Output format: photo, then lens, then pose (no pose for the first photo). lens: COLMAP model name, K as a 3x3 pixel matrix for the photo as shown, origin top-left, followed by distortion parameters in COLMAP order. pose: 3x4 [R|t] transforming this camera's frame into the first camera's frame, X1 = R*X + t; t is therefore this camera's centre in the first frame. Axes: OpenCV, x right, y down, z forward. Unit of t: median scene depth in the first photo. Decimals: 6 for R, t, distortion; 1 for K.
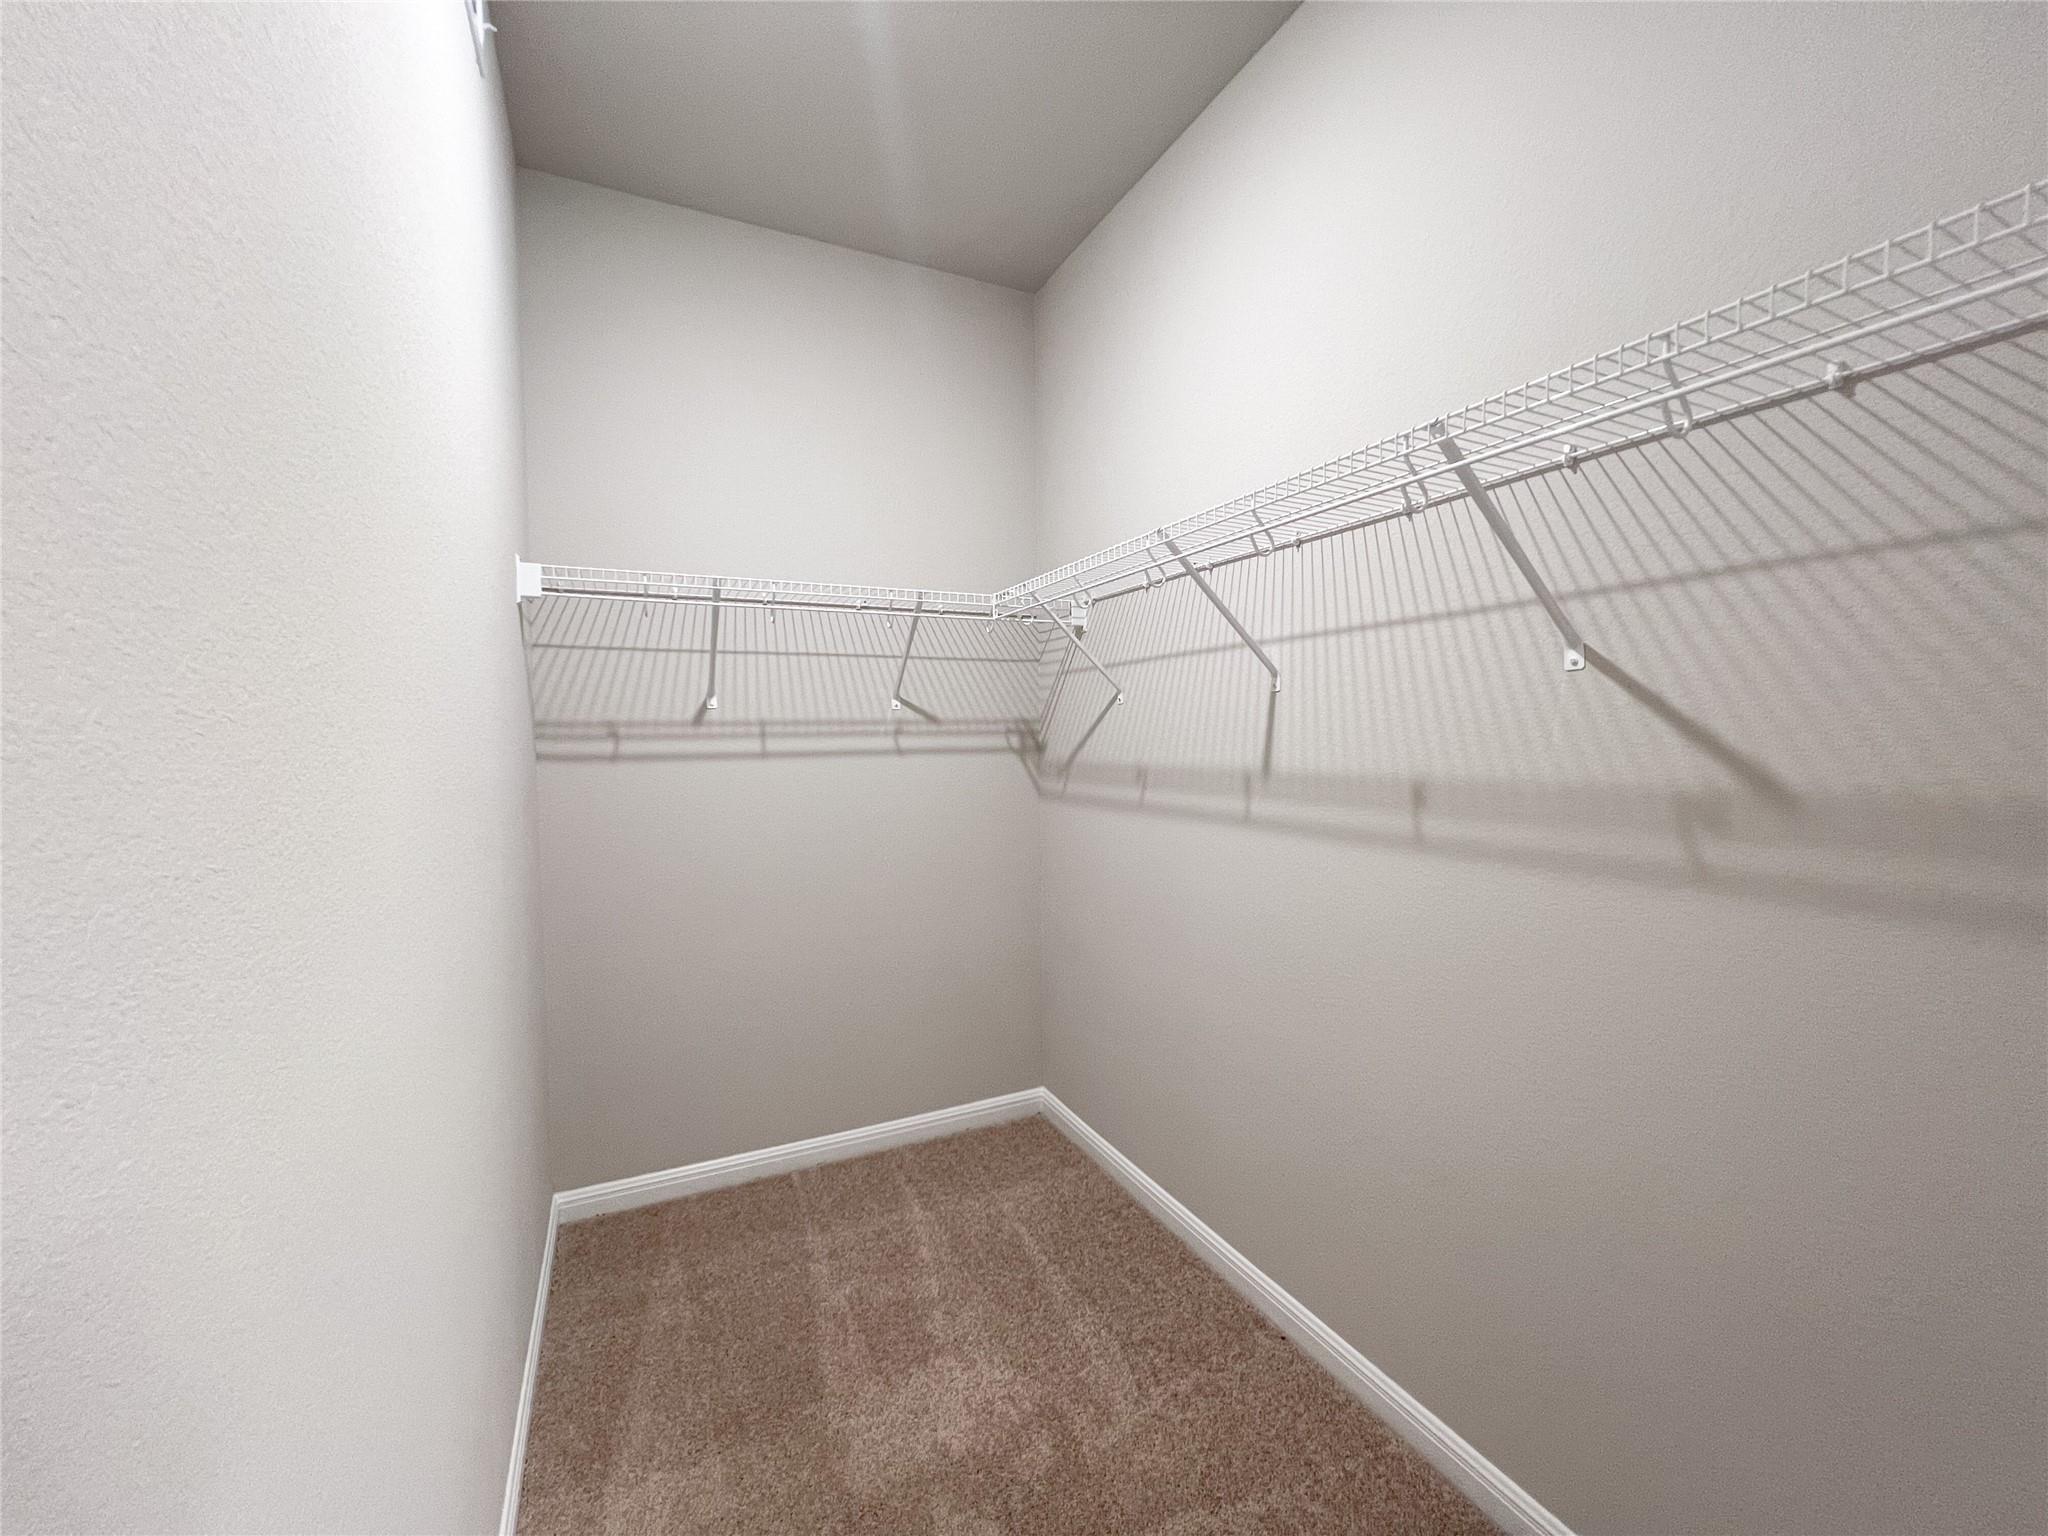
lens RADIAL K [[819.7, 0, 1027.5], [0, 819.7, 767.2], [0, 0, 1]] dist [0.001124, -0.000018]
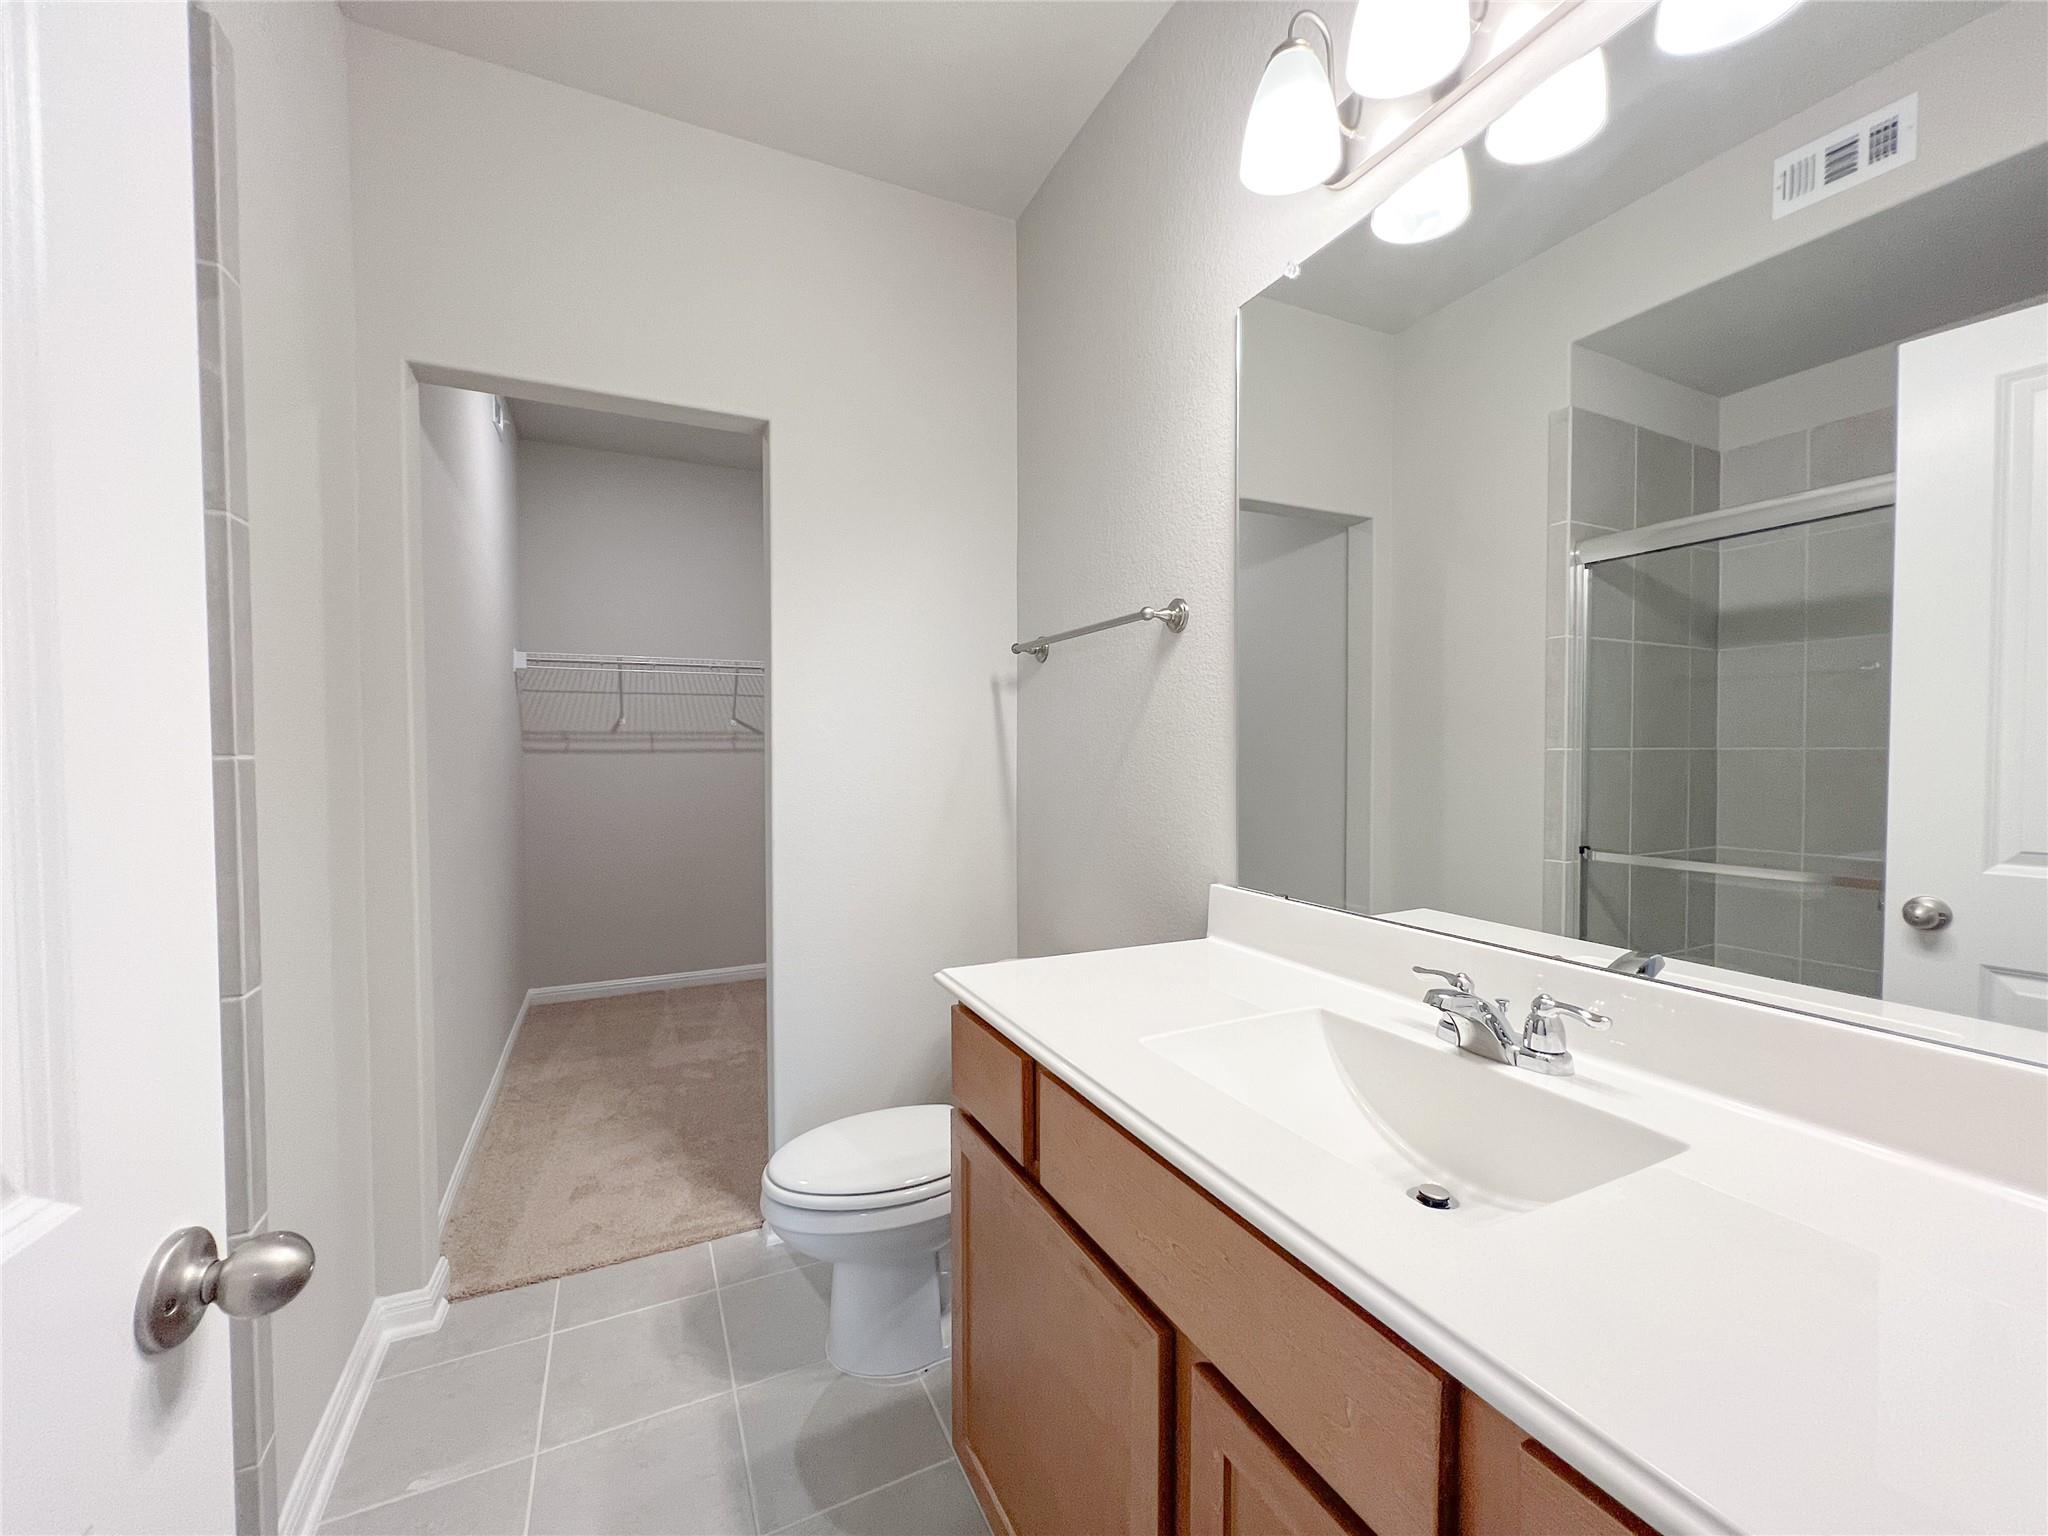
lens RADIAL K [[819.7, 0, 1020.1], [0, 819.7, 767.8], [0, 0, 1]] dist [0.001124, -0.000018]
pose [[0.999959, 0.006485, -0.006352, 0.521859], [-0.006601, 0.999809, -0.018383, 0.052475], [0.006232, 0.018424, 0.999811, -0.822894]]
